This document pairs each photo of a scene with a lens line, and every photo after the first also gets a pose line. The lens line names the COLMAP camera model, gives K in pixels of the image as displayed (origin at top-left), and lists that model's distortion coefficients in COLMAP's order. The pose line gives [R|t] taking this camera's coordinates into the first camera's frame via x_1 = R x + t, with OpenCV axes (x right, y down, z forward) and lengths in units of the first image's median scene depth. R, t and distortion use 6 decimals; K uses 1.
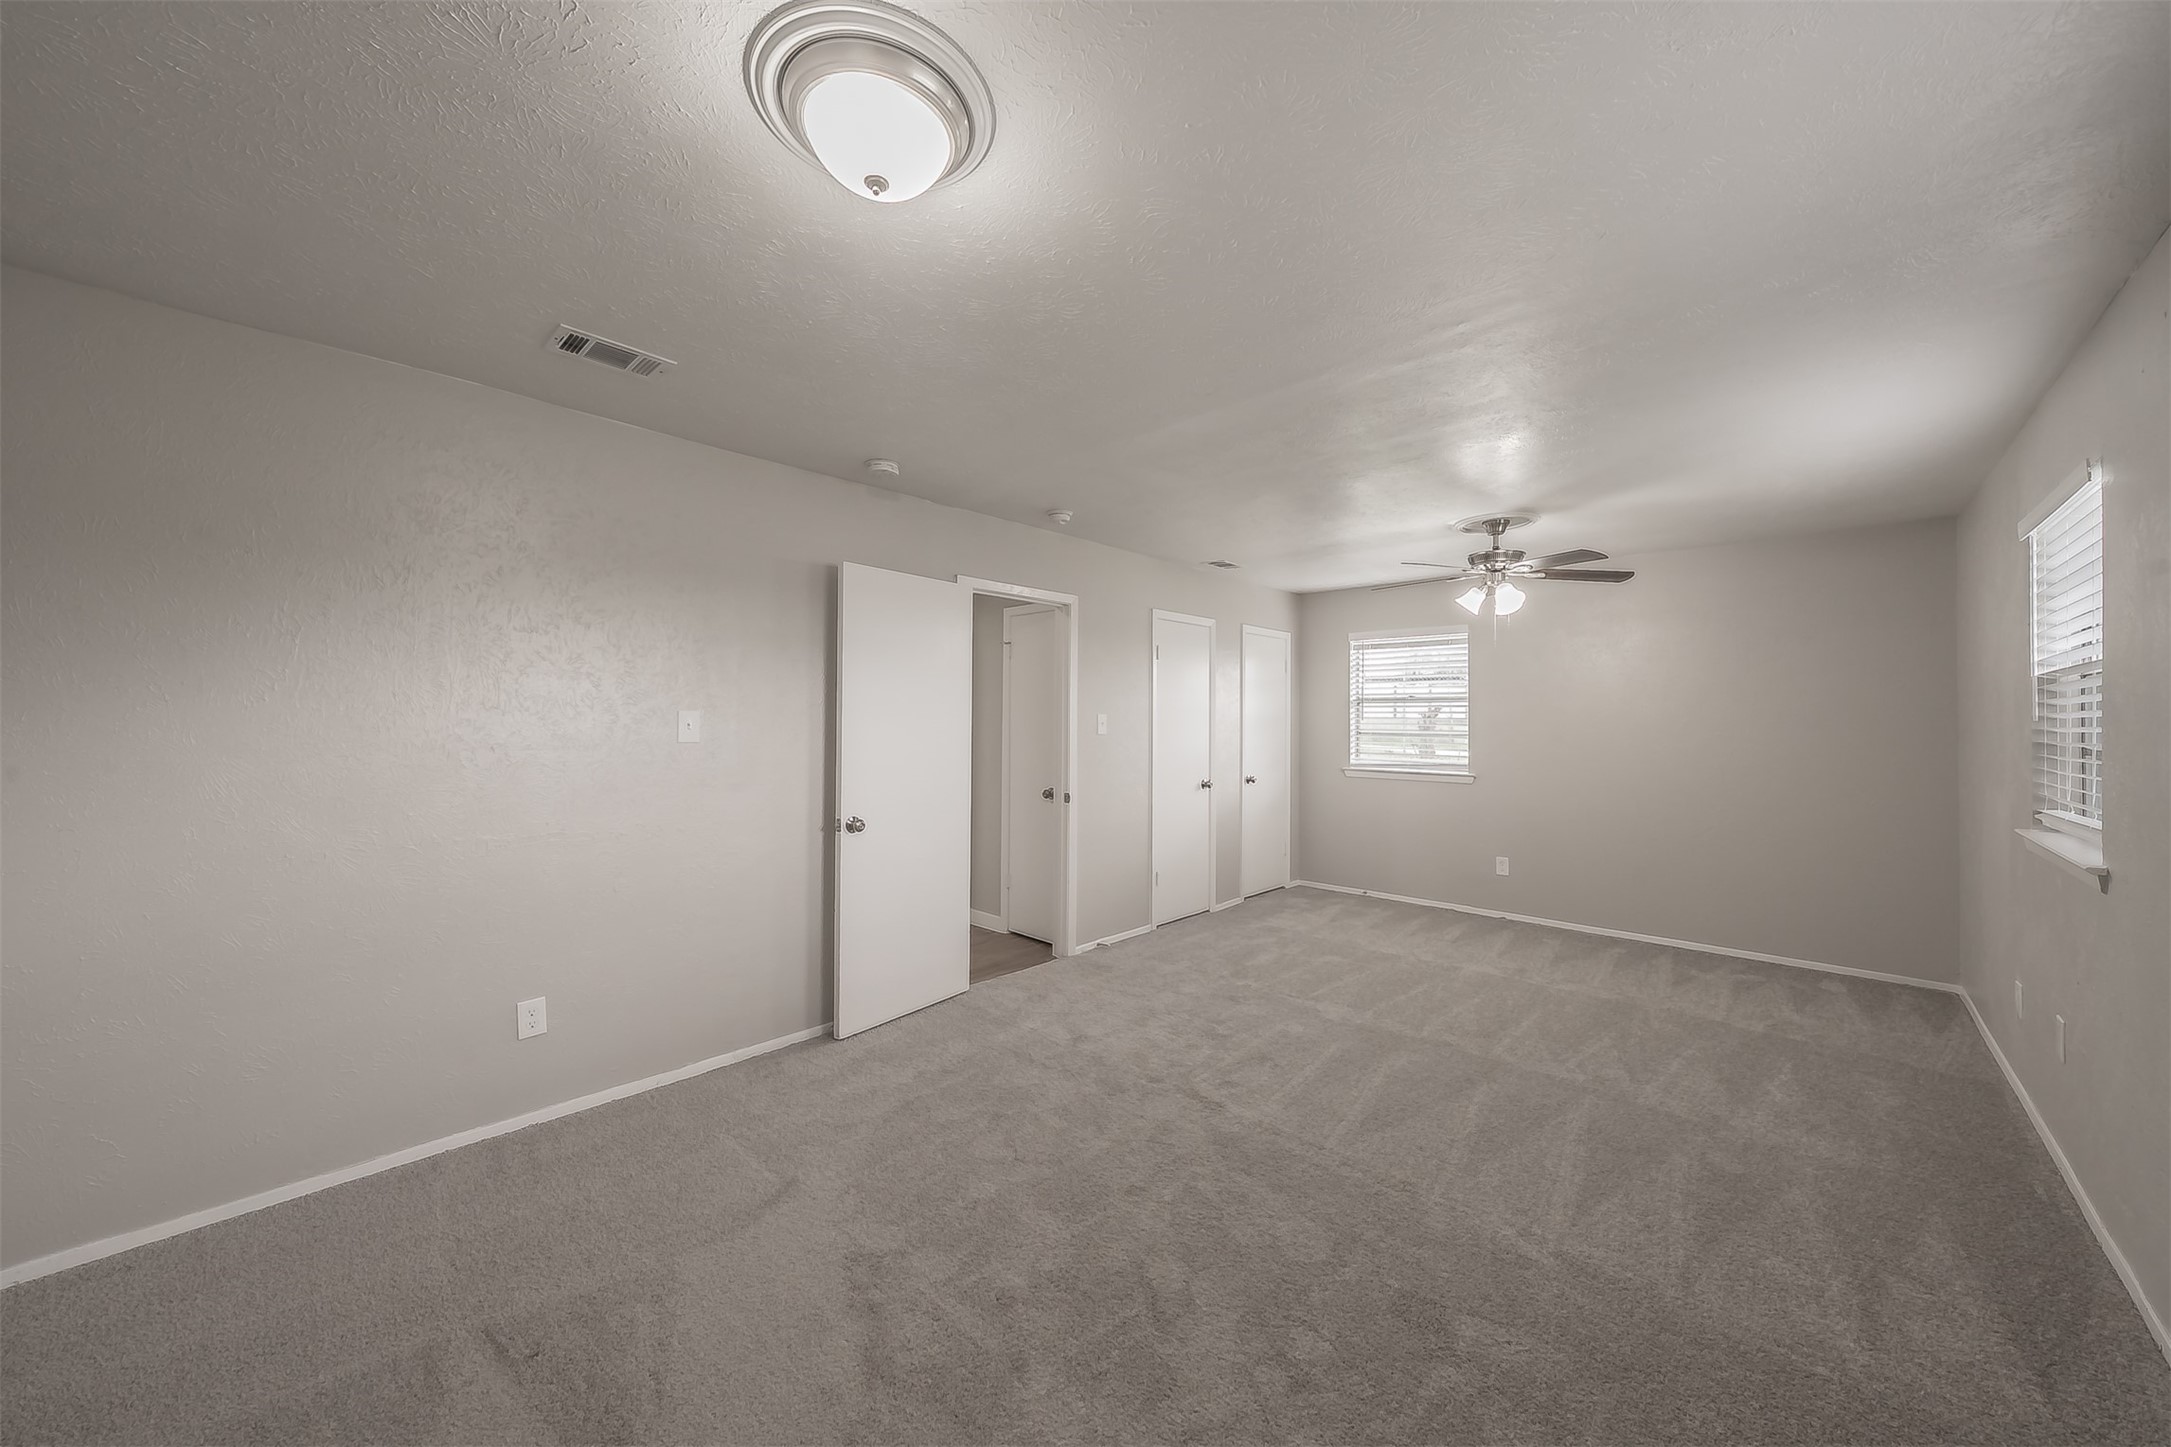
lens RADIAL K [[807.4, 0, 1085.5], [0, 807.4, 723.5], [0, 0, 1]] dist [0.000202, -0.000039]
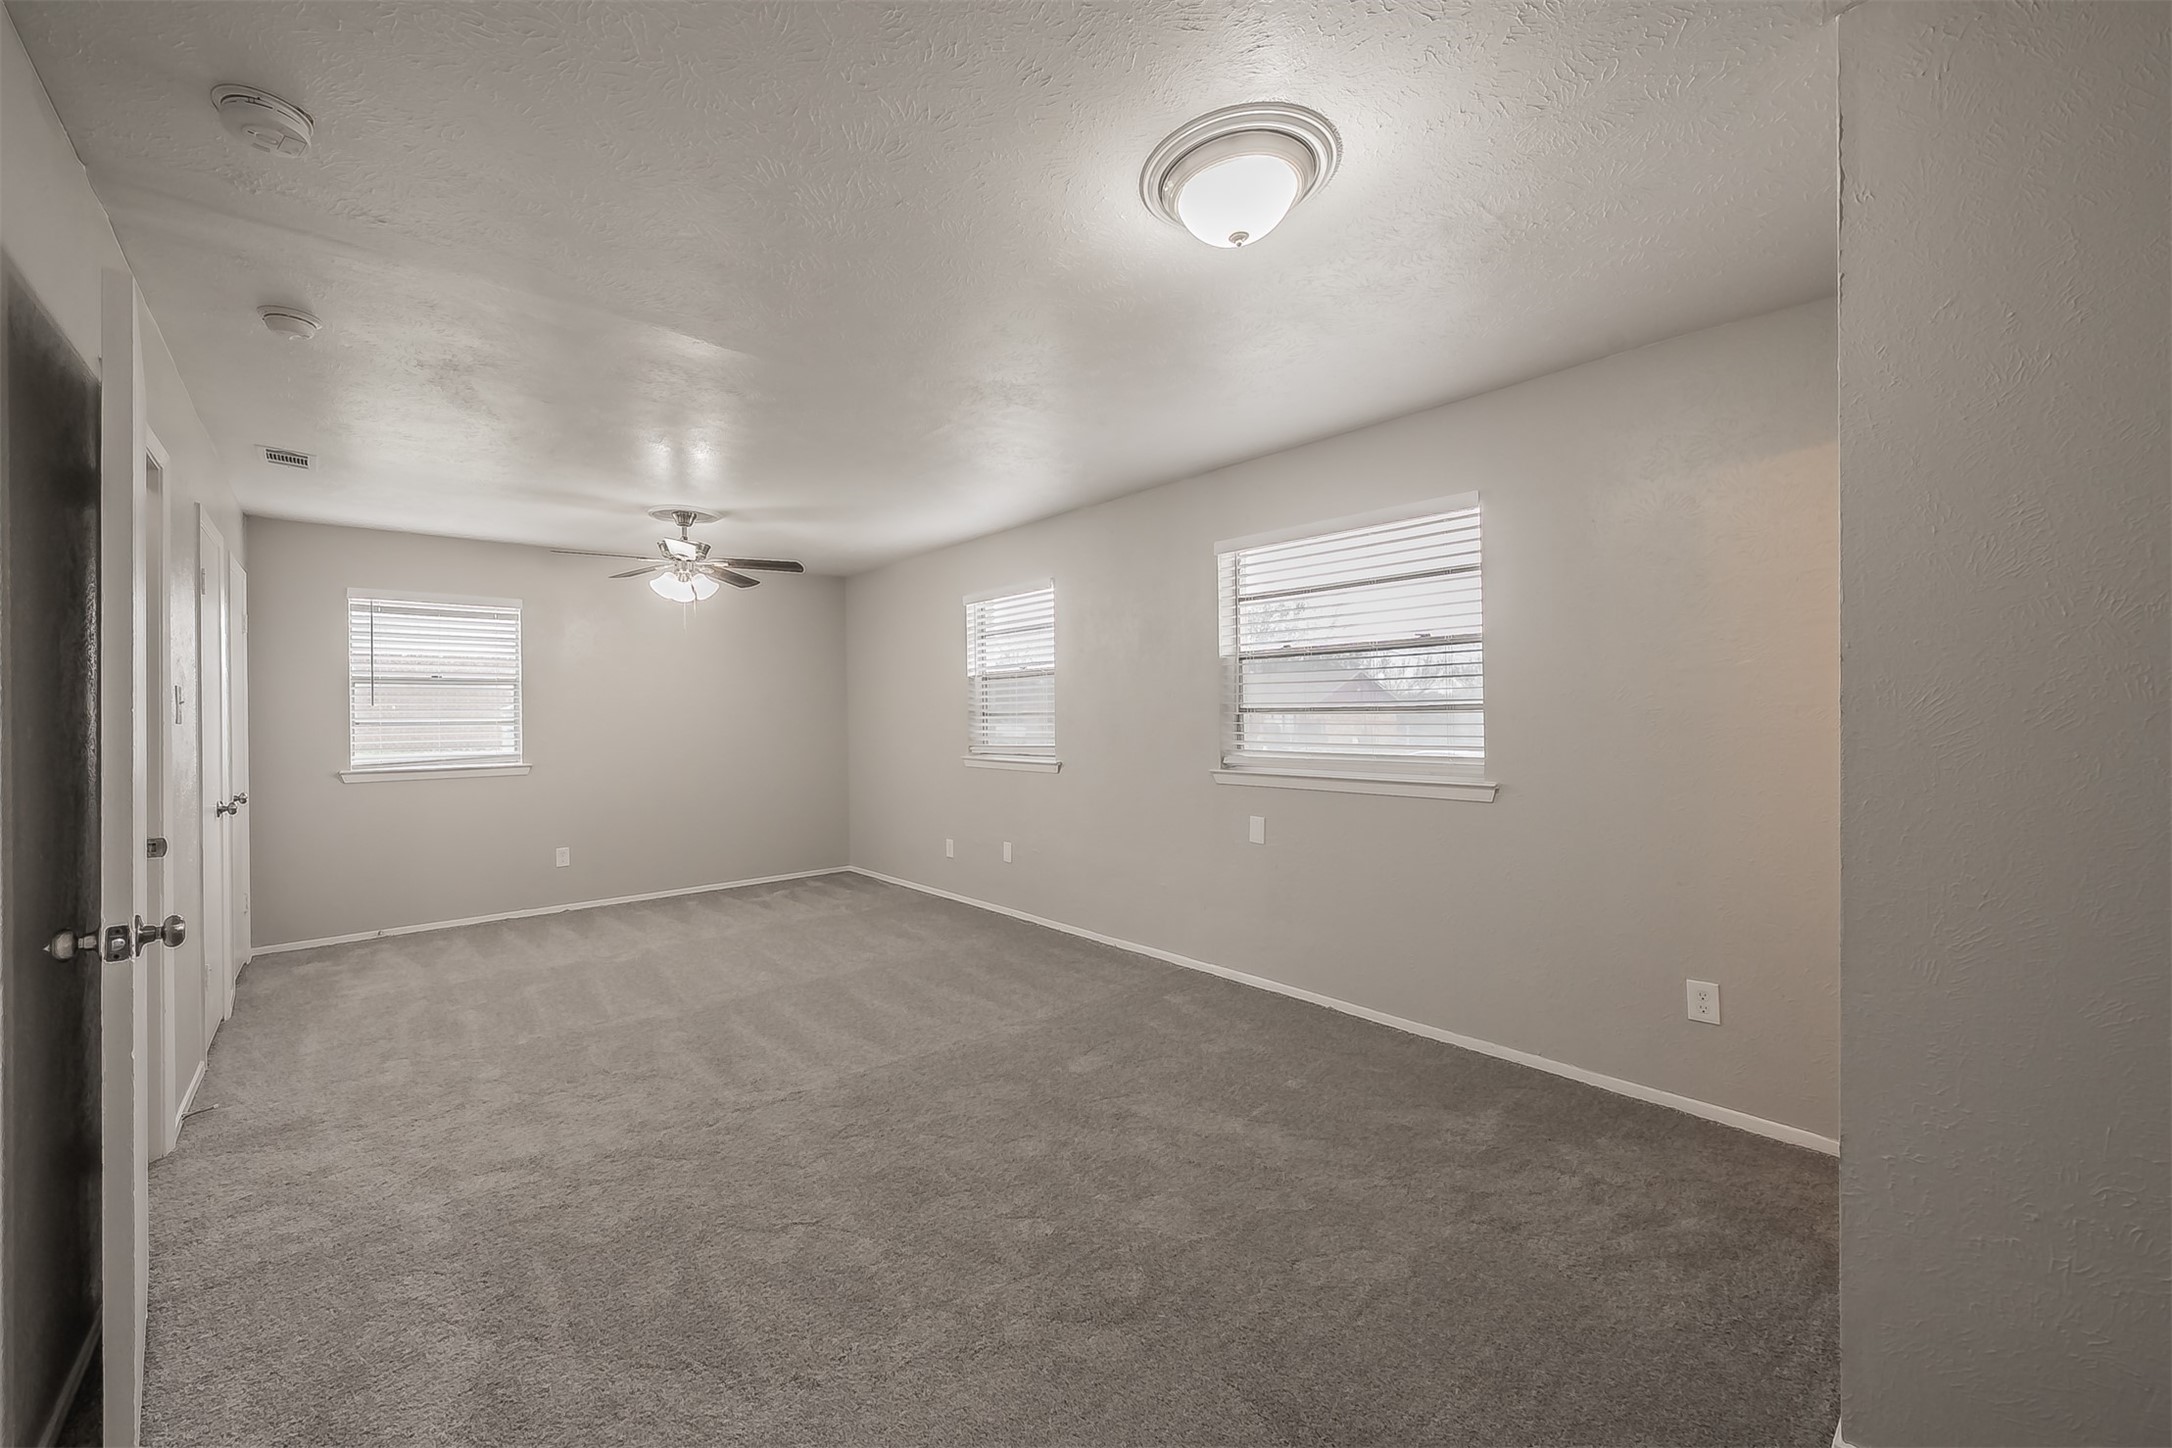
lens RADIAL K [[791.8, 0, 1108.8], [0, 791.8, 729.9], [0, 0, 1]] dist [-0.000019, -0.000072]
pose [[0.064004, -0.026629, 0.997594, -0.532104], [0.017650, 0.999518, 0.025548, 0.018210], [-0.997794, 0.015972, 0.064443, 0.408033]]
